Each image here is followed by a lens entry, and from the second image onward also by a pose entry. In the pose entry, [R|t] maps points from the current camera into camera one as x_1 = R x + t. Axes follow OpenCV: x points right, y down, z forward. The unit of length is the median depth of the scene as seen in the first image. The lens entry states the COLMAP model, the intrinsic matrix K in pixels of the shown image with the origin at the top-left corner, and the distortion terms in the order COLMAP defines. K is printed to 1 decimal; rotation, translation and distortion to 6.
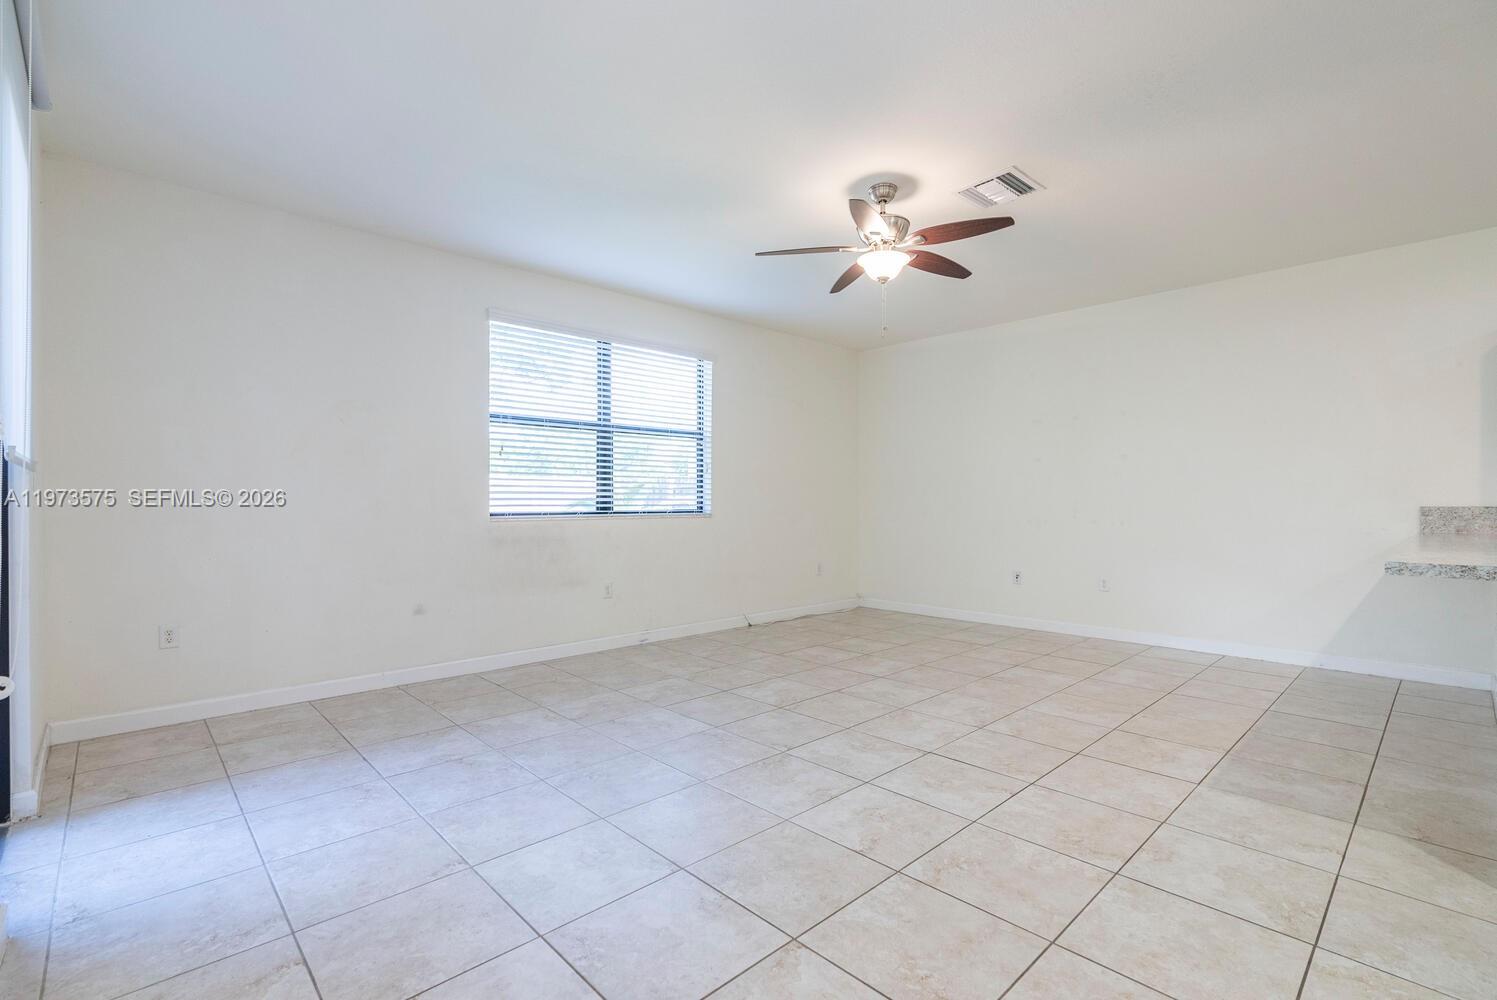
lens RADIAL K [[677.9, 0, 748.5], [0, 677.9, 500.0], [0, 0, 1]] dist [-0.002257, -0.000351]
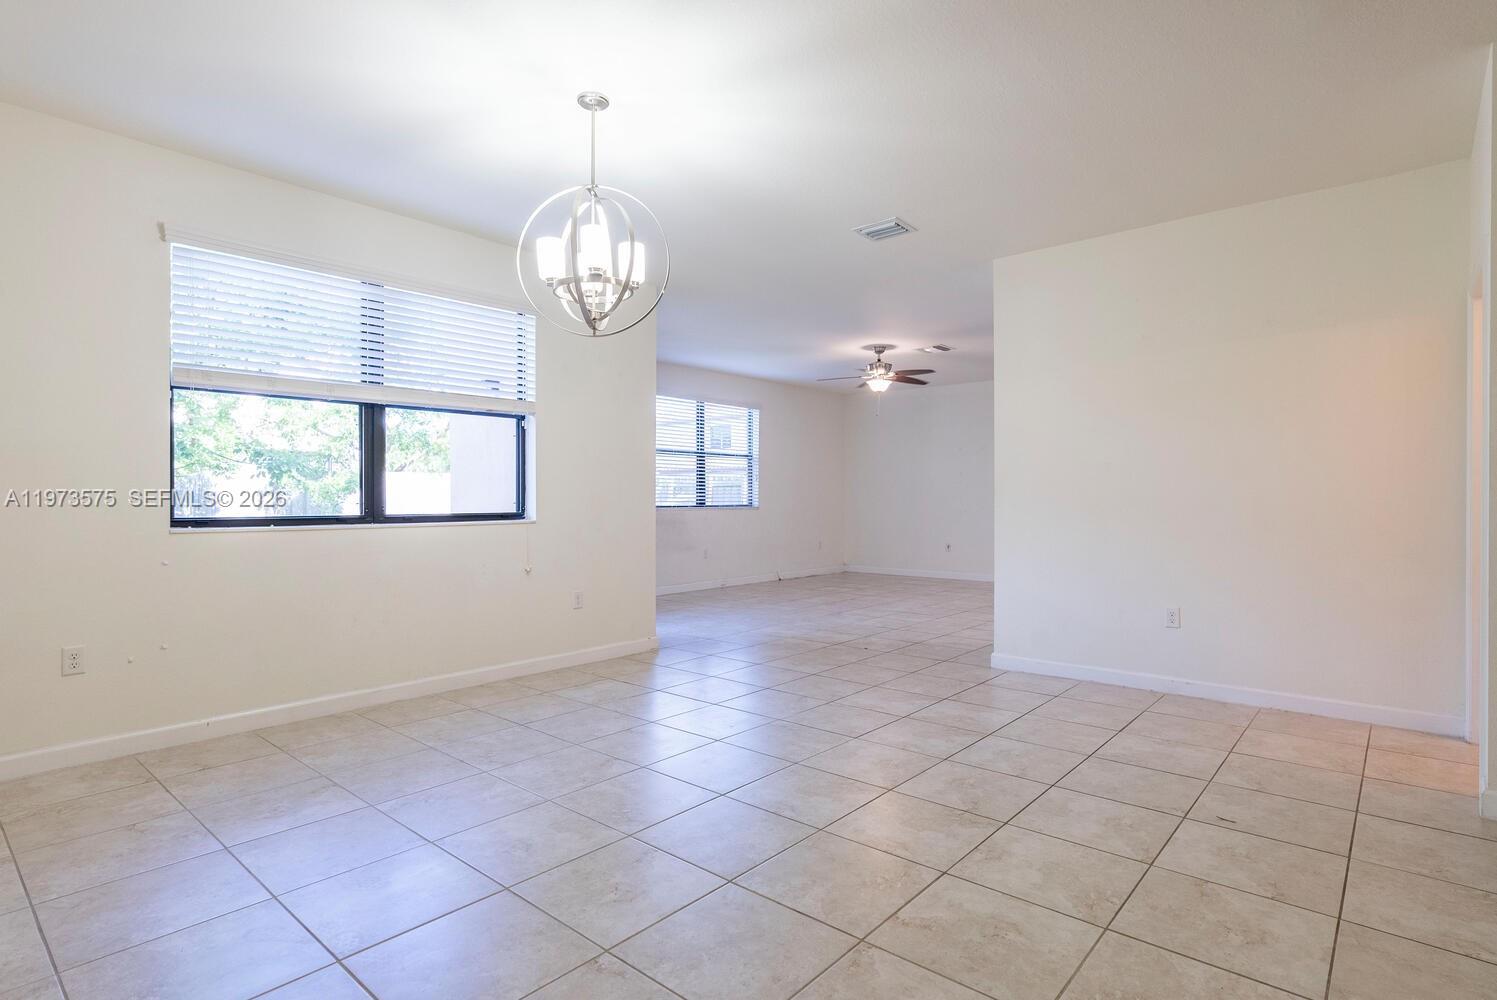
lens RADIAL K [[762.8, 0, 748.5], [0, 762.8, 500.0], [0, 0, 1]] dist [0.000557, -0.000096]
pose [[0.994947, -0.003189, 0.100354, -0.432974], [0.002913, 0.999992, 0.002899, -0.002413], [-0.100363, -0.002592, 0.994948, -1.278021]]
